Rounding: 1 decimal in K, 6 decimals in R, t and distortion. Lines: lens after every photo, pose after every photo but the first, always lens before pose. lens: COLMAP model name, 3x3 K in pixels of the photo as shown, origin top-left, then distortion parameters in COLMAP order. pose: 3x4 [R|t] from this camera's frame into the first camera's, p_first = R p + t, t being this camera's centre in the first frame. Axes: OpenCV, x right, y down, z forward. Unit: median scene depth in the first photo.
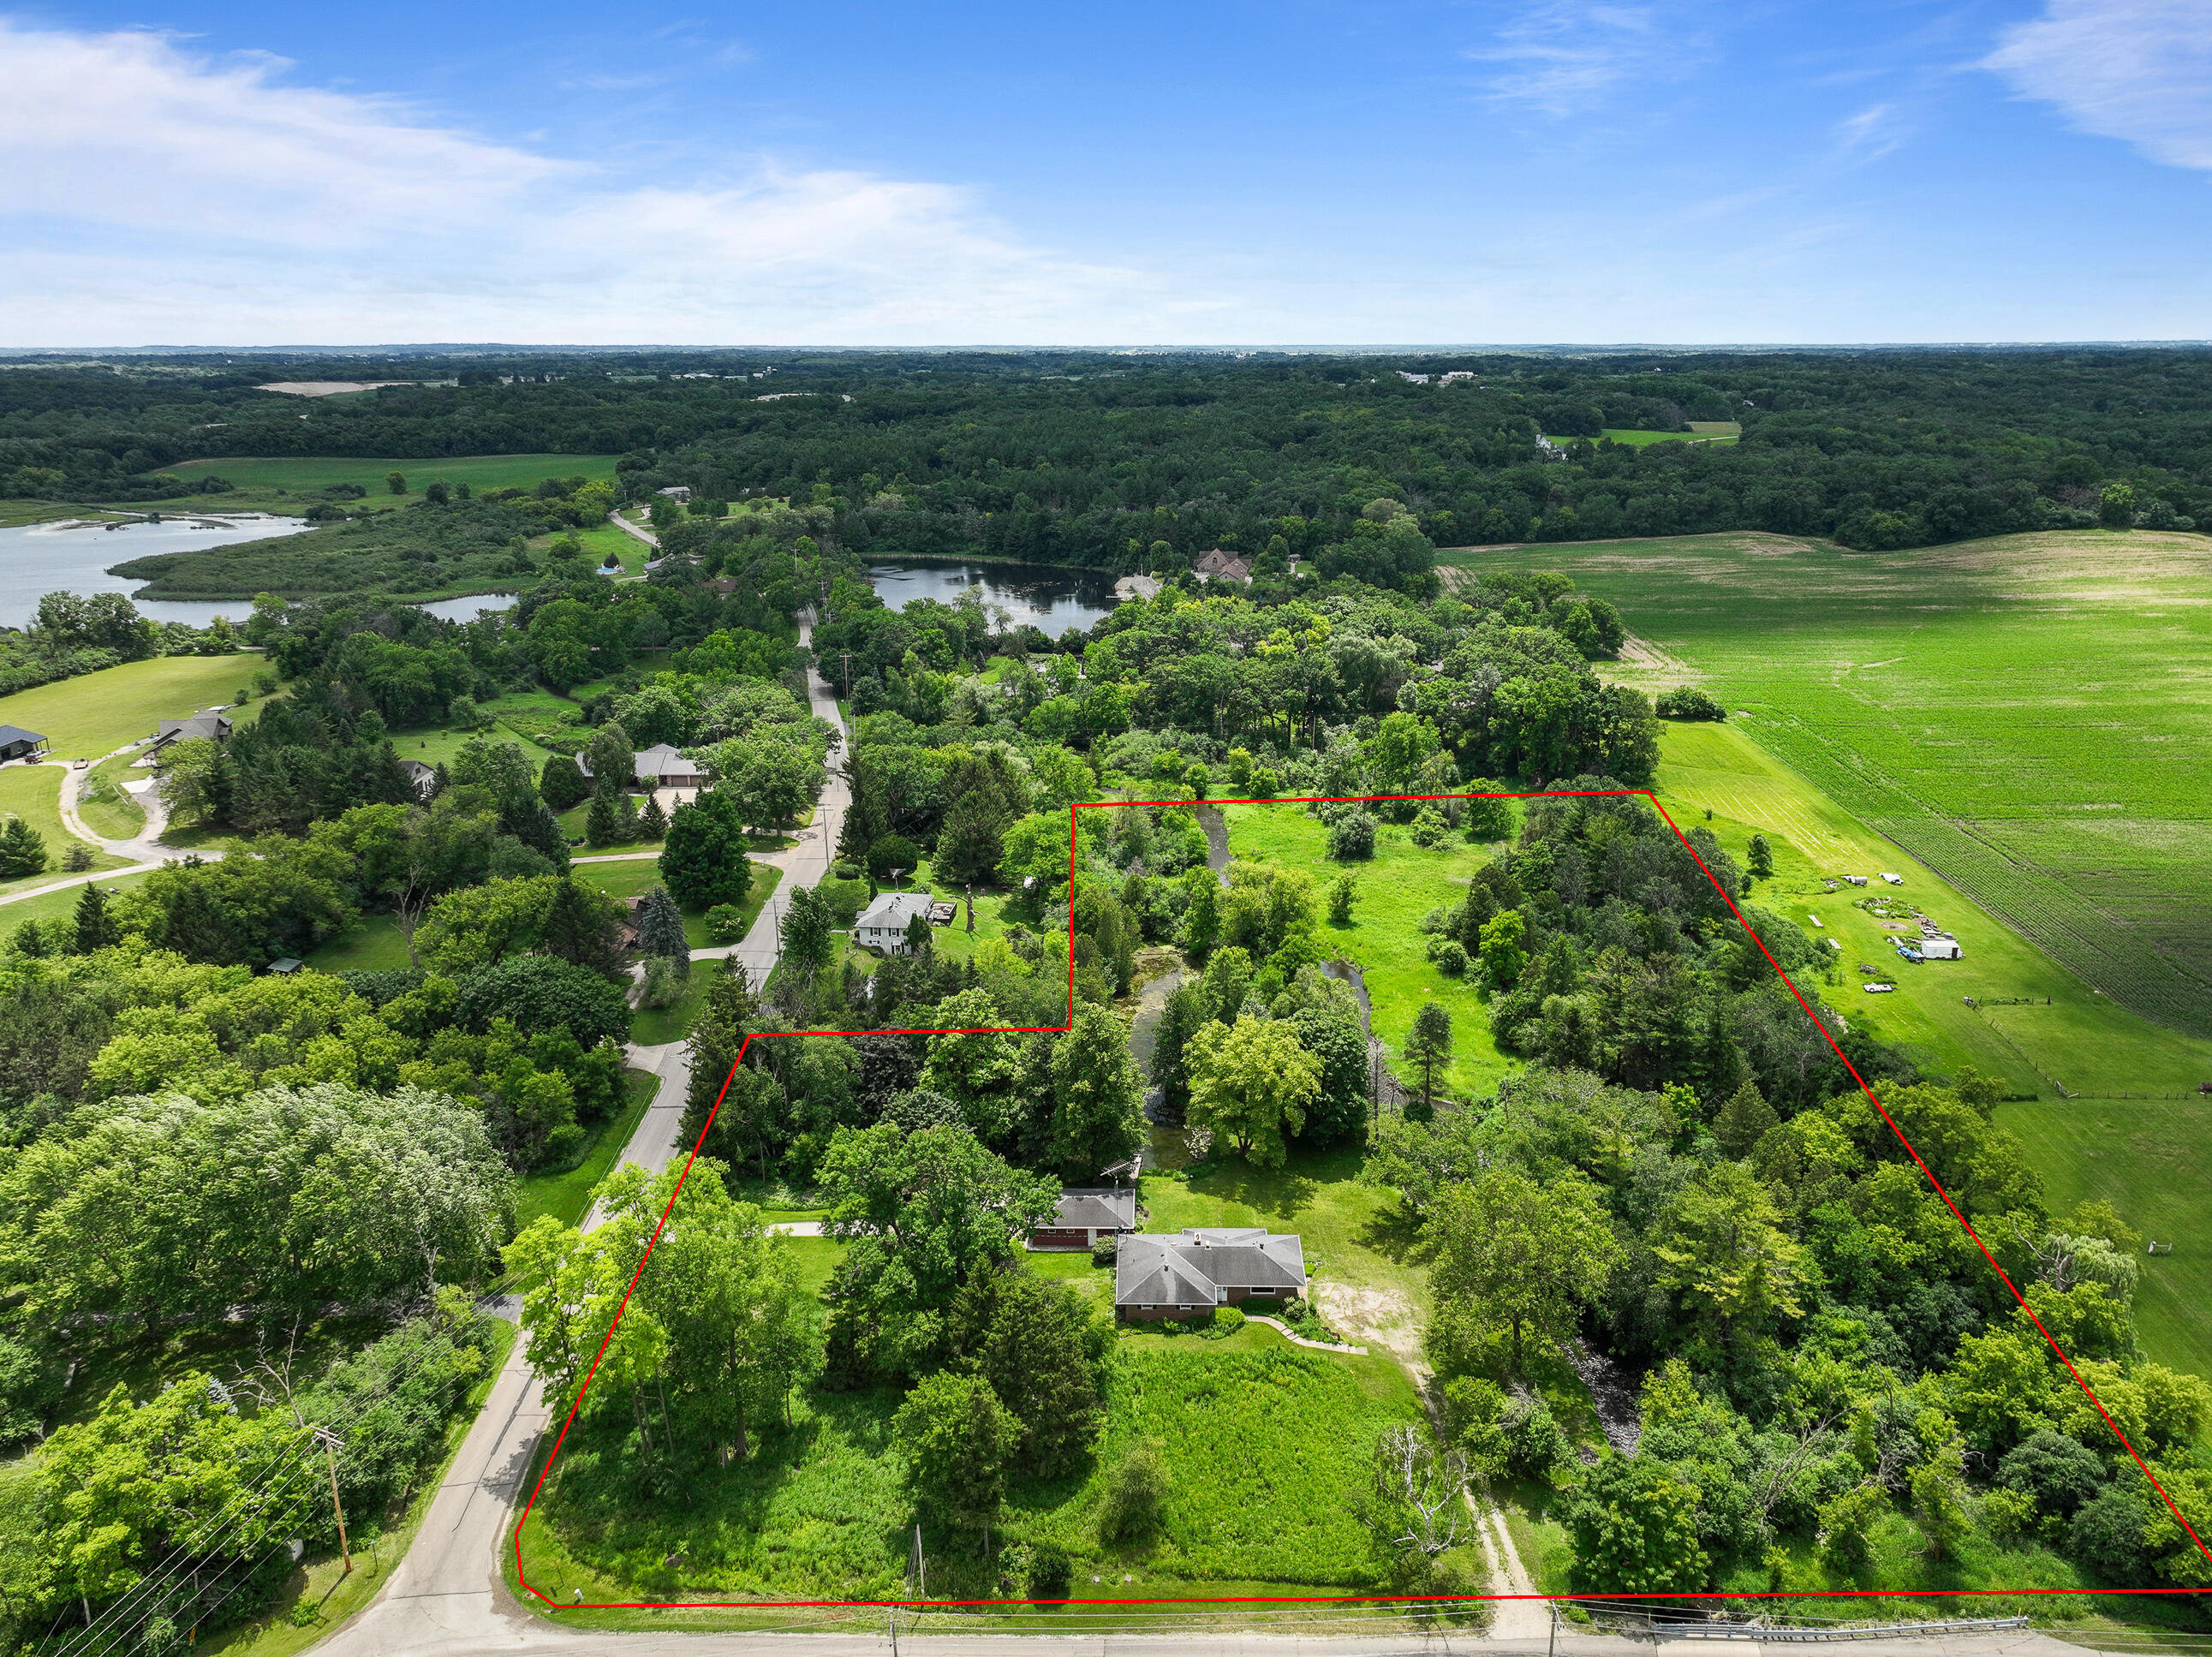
lens RADIAL K [[1560.2, 0, 1107.2], [0, 1560.2, 788.5], [0, 0, 1]] dist [0.007337, -0.003427]
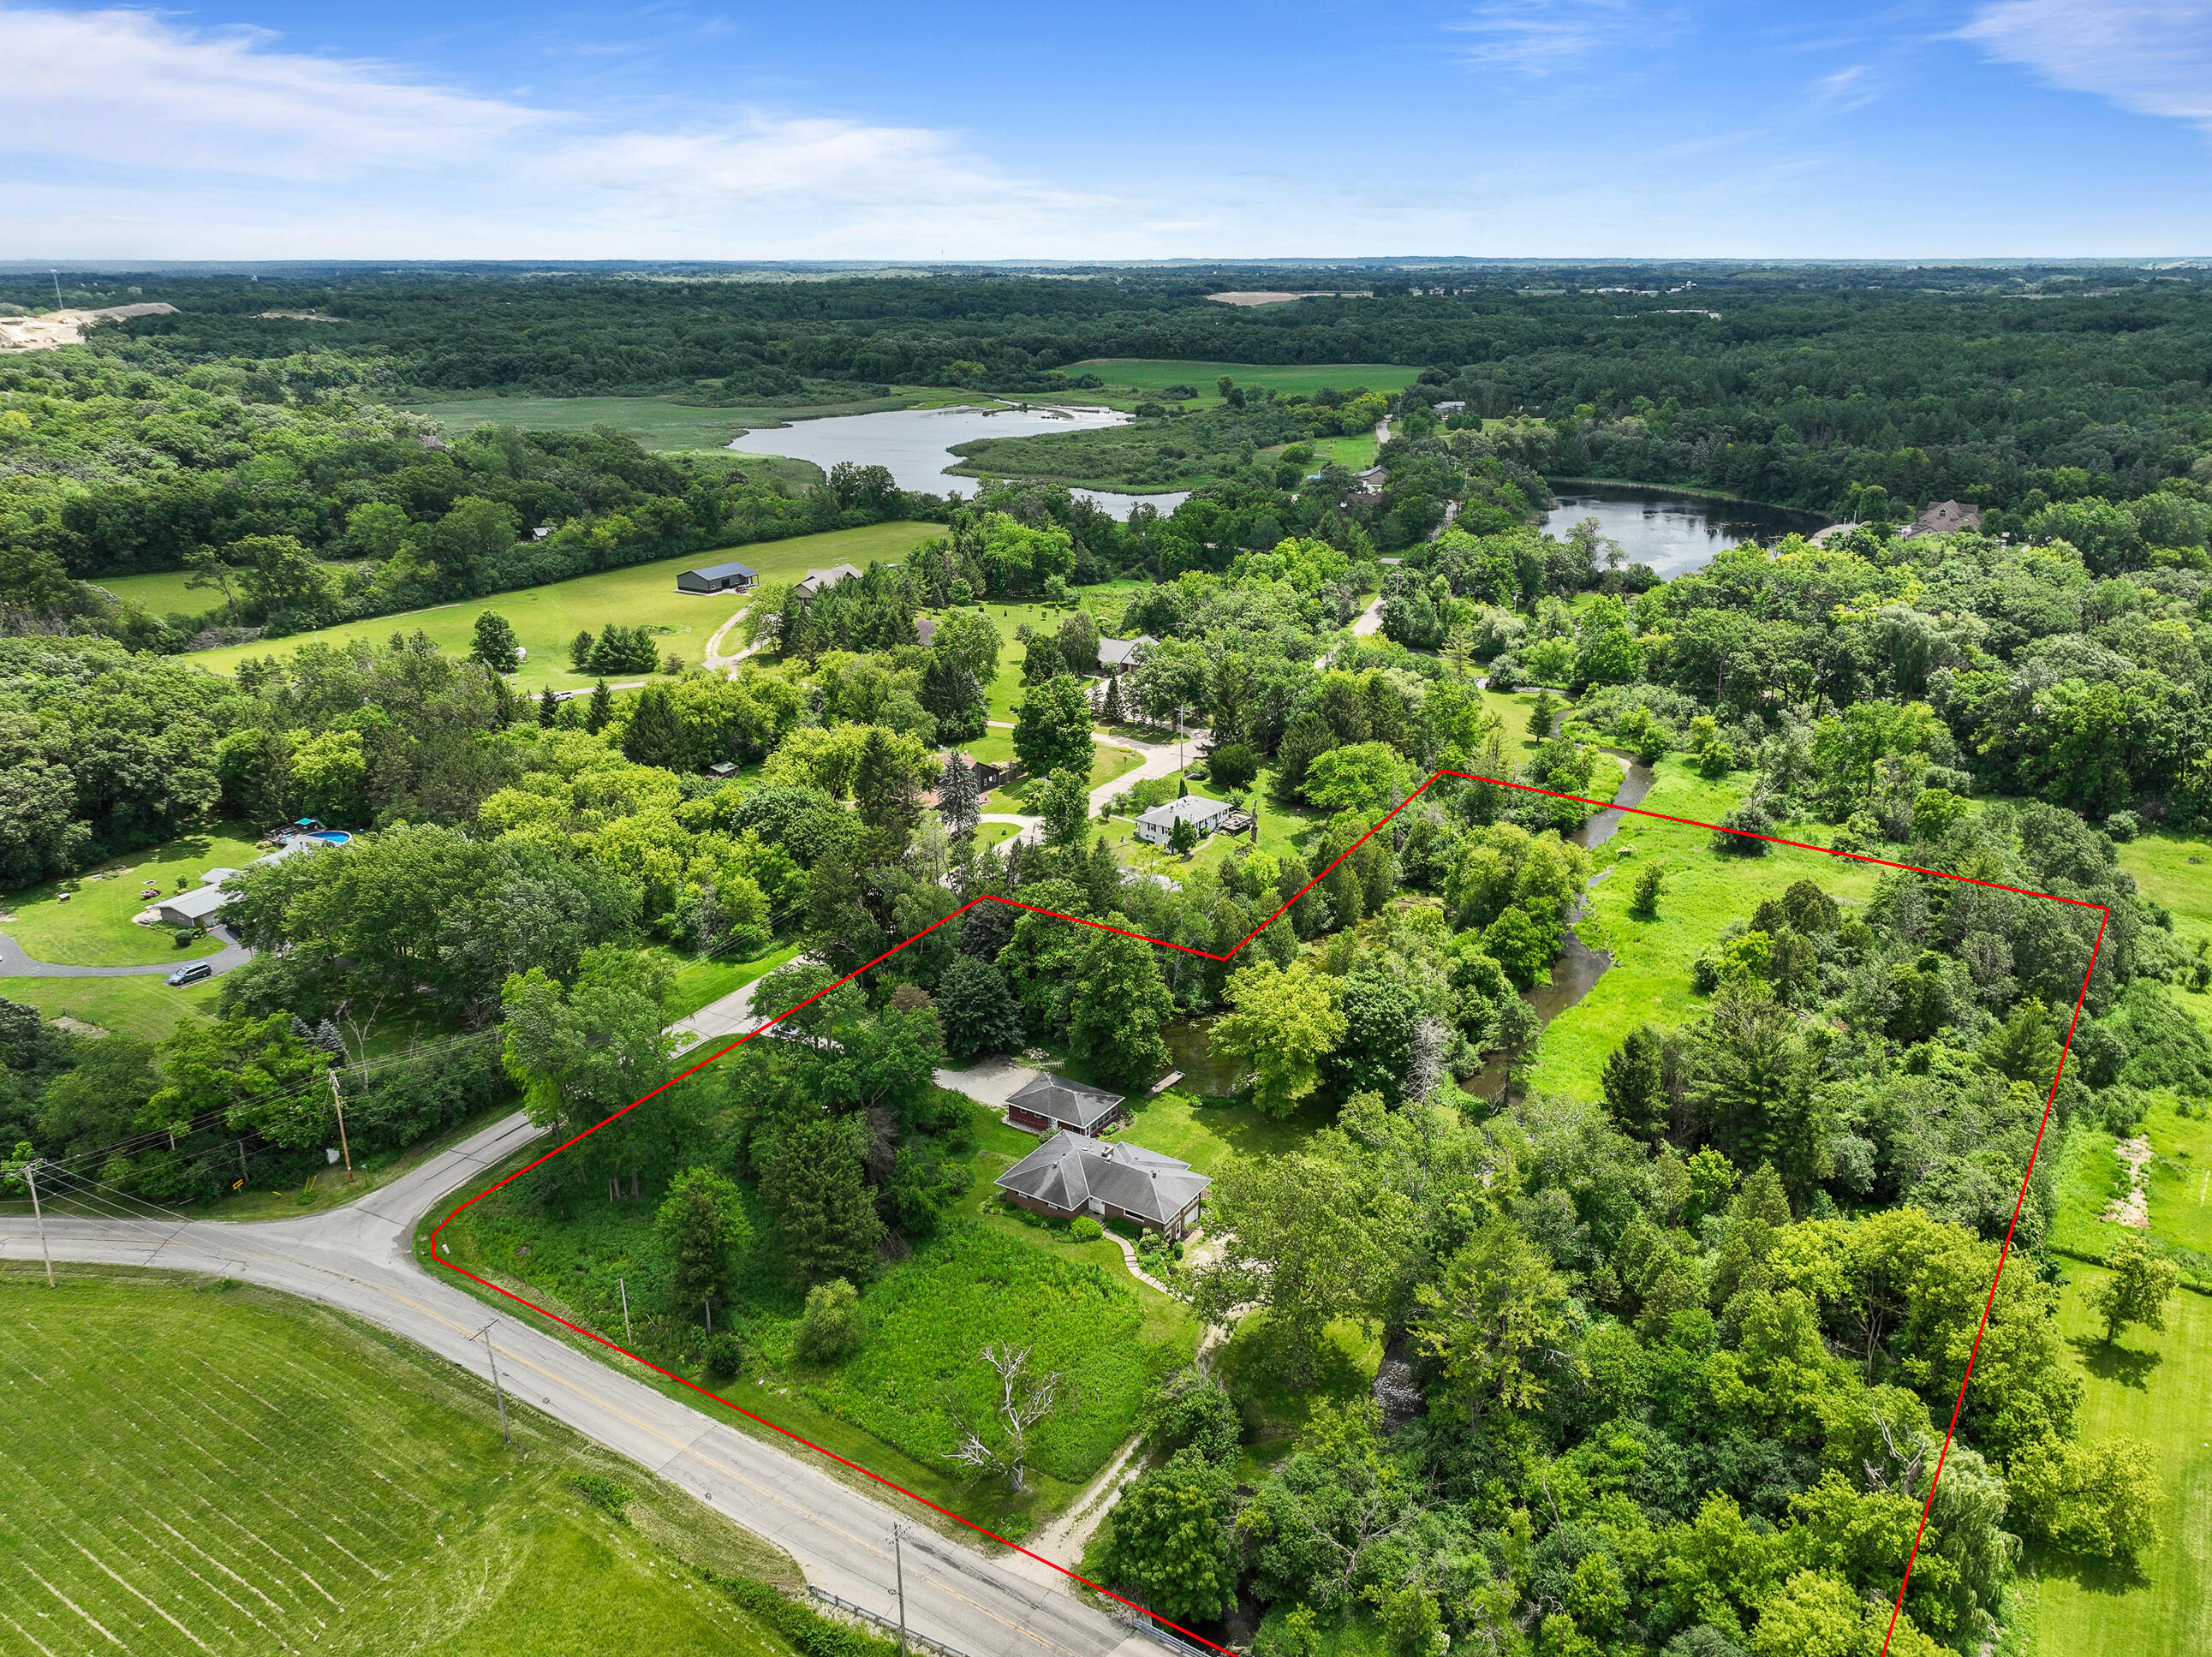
lens RADIAL K [[1560.2, 0, 1107.2], [0, 1560.2, 788.5], [0, 0, 1]] dist [0.007337, -0.003427]
pose [[0.859562, 0.166987, -0.482978, 0.212376], [-0.142266, 0.985936, 0.087691, -0.013921], [0.490829, -0.006664, 0.871230, 0.048071]]
